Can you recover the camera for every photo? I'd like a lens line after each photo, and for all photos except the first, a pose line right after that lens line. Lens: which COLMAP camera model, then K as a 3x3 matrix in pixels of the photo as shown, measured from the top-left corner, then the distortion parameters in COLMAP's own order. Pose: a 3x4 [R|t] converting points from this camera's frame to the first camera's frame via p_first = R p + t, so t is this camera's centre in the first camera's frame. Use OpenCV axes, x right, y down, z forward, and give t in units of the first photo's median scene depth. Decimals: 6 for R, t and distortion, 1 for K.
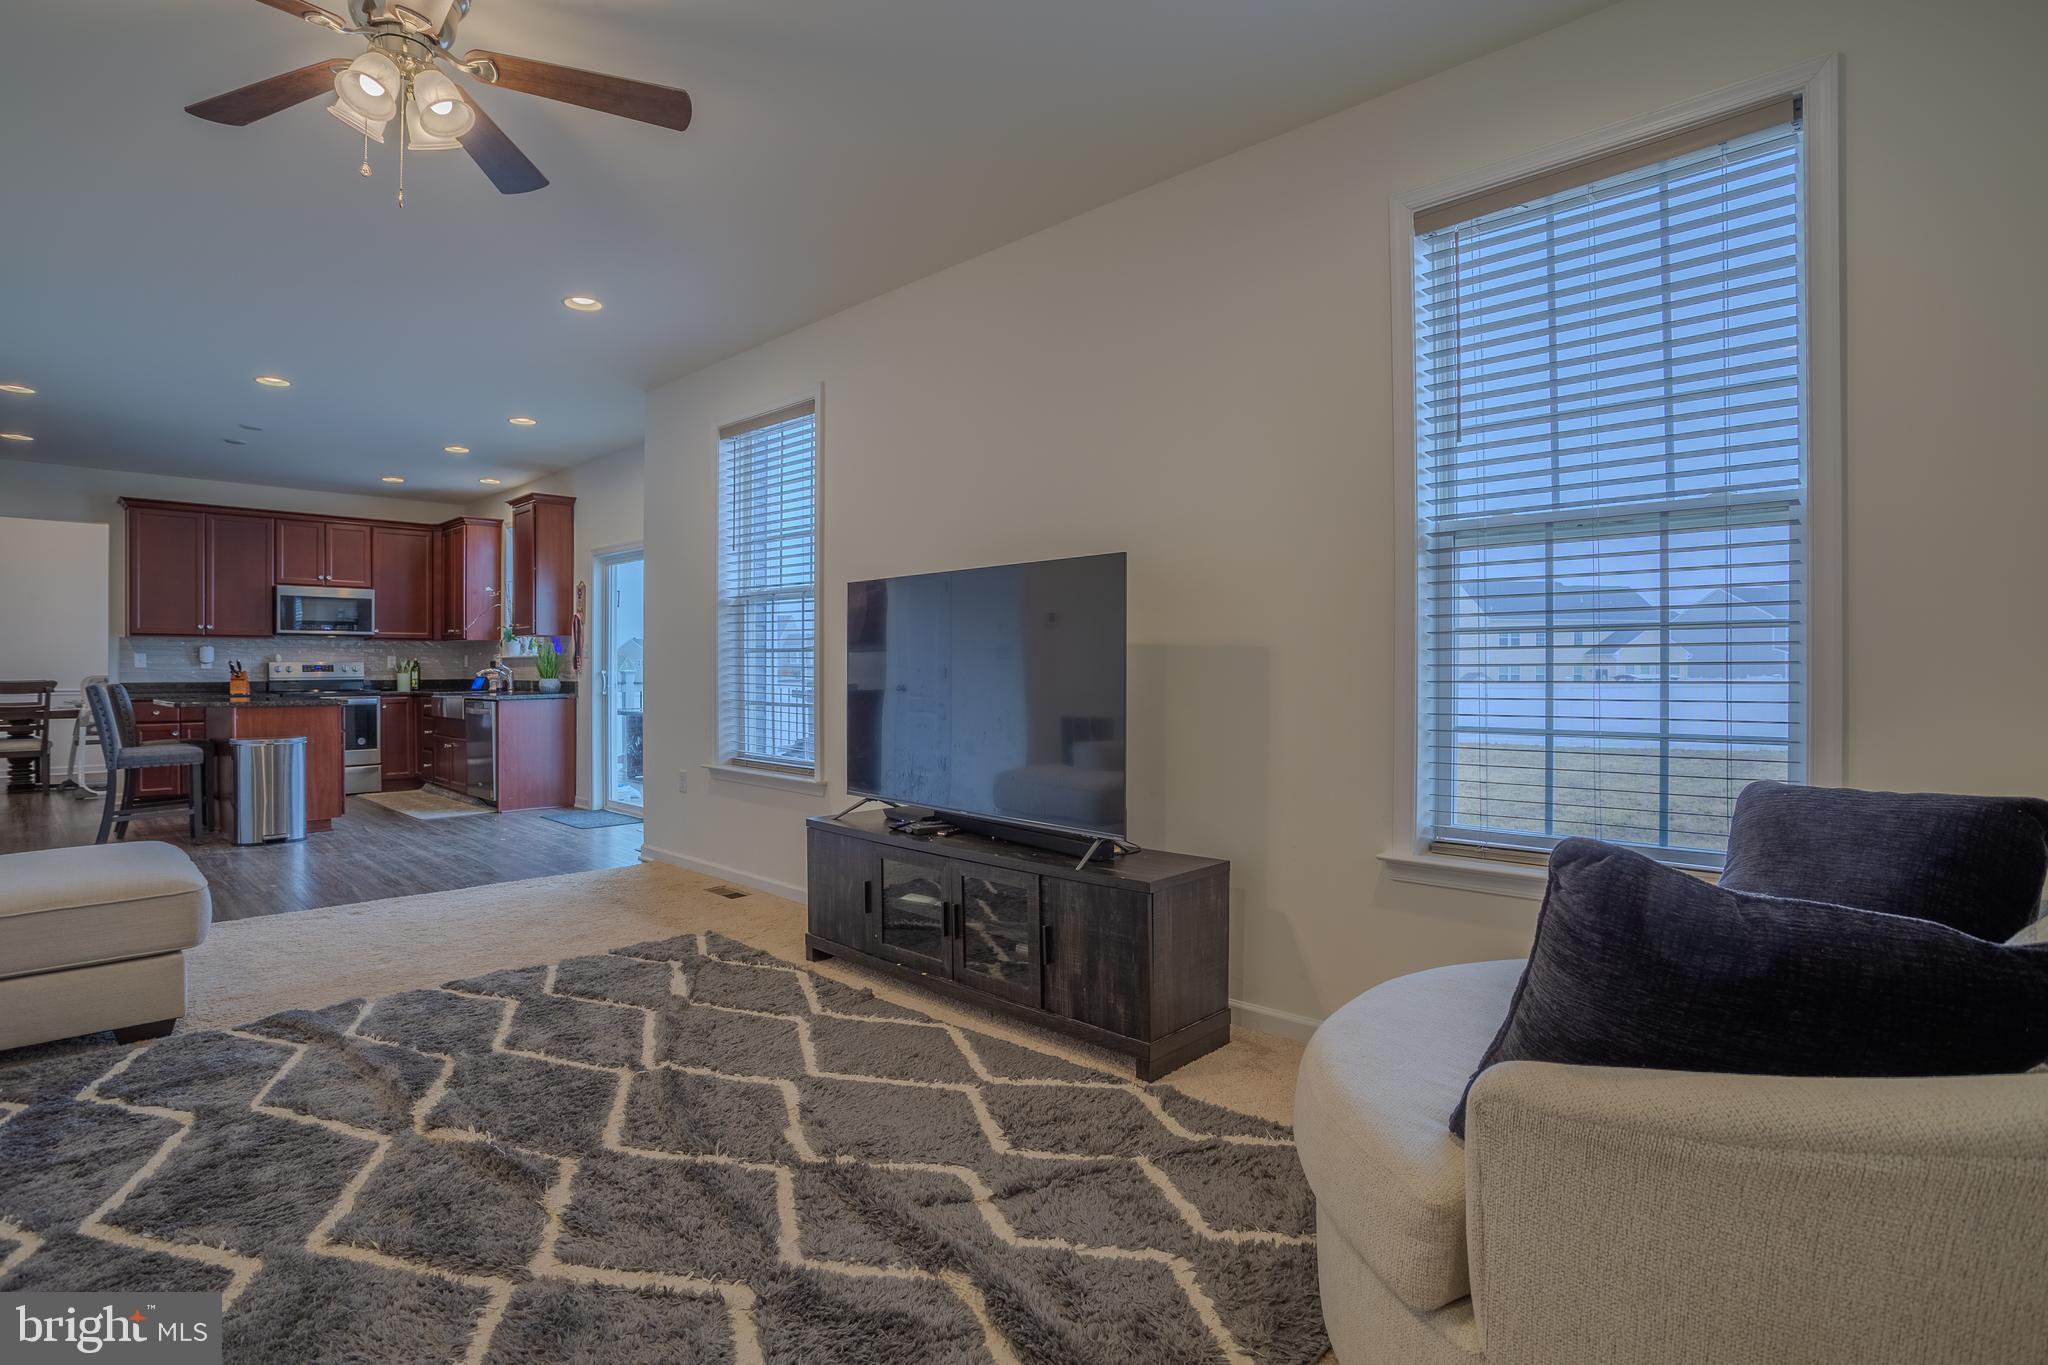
lens RADIAL K [[1018.4, 0, 1021.0], [0, 1018.4, 670.9], [0, 0, 1]] dist [-0.083176, 0.037101]
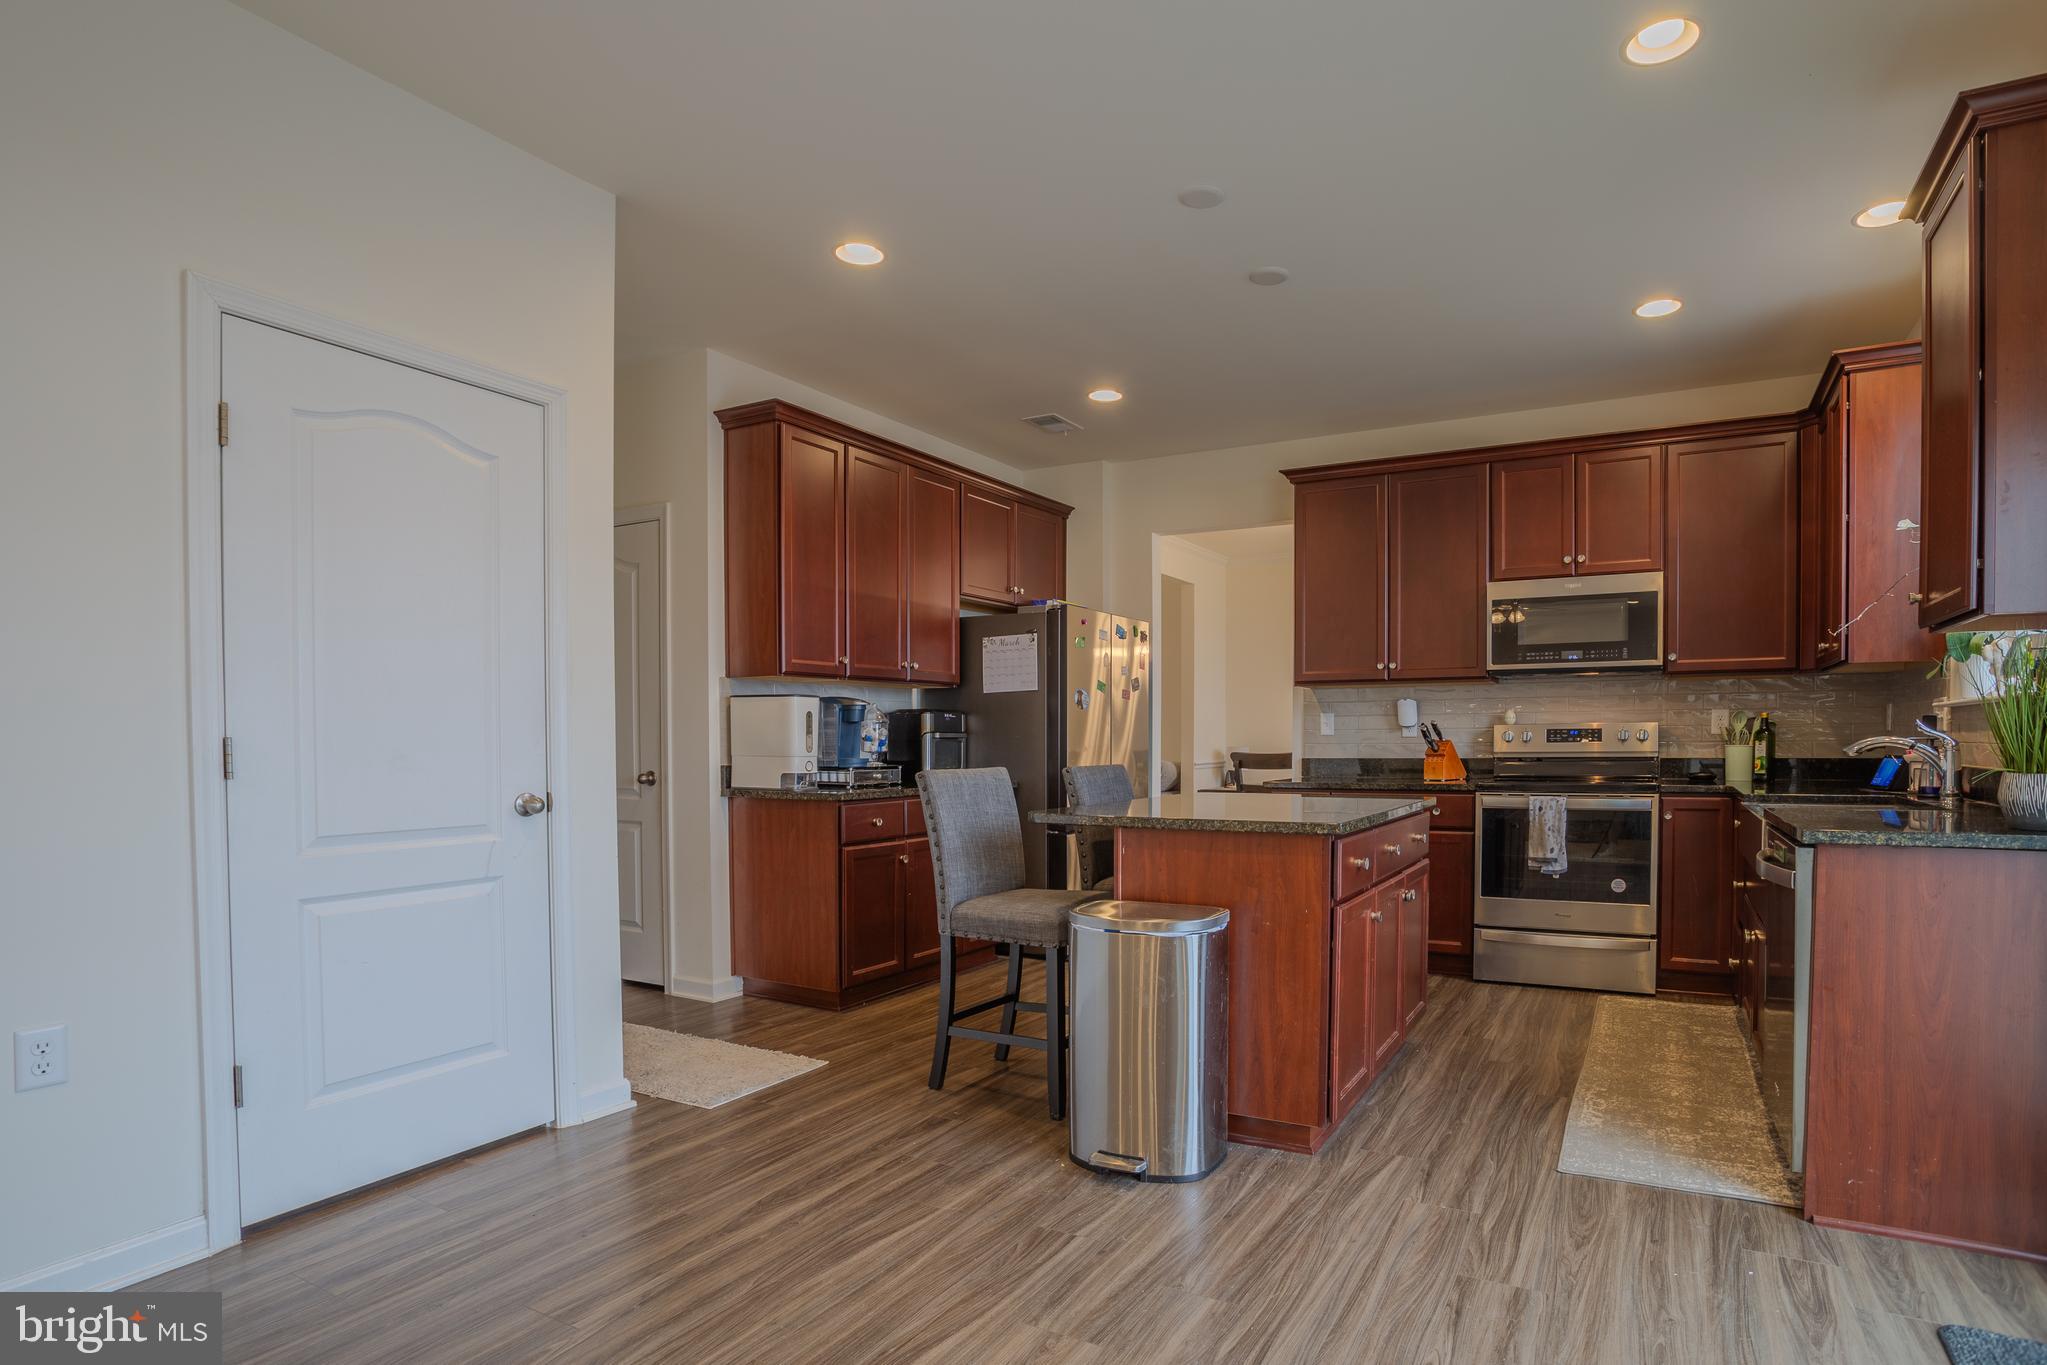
lens RADIAL K [[1051.1, 0, 1117.8], [0, 1051.1, 771.2], [0, 0, 1]] dist [-0.092223, 0.055118]
pose [[0.284486, 0.029856, -0.958215, -0.263522], [0.001930, 0.999495, 0.031716, -0.001404], [0.958678, -0.010872, 0.284285, 0.639845]]
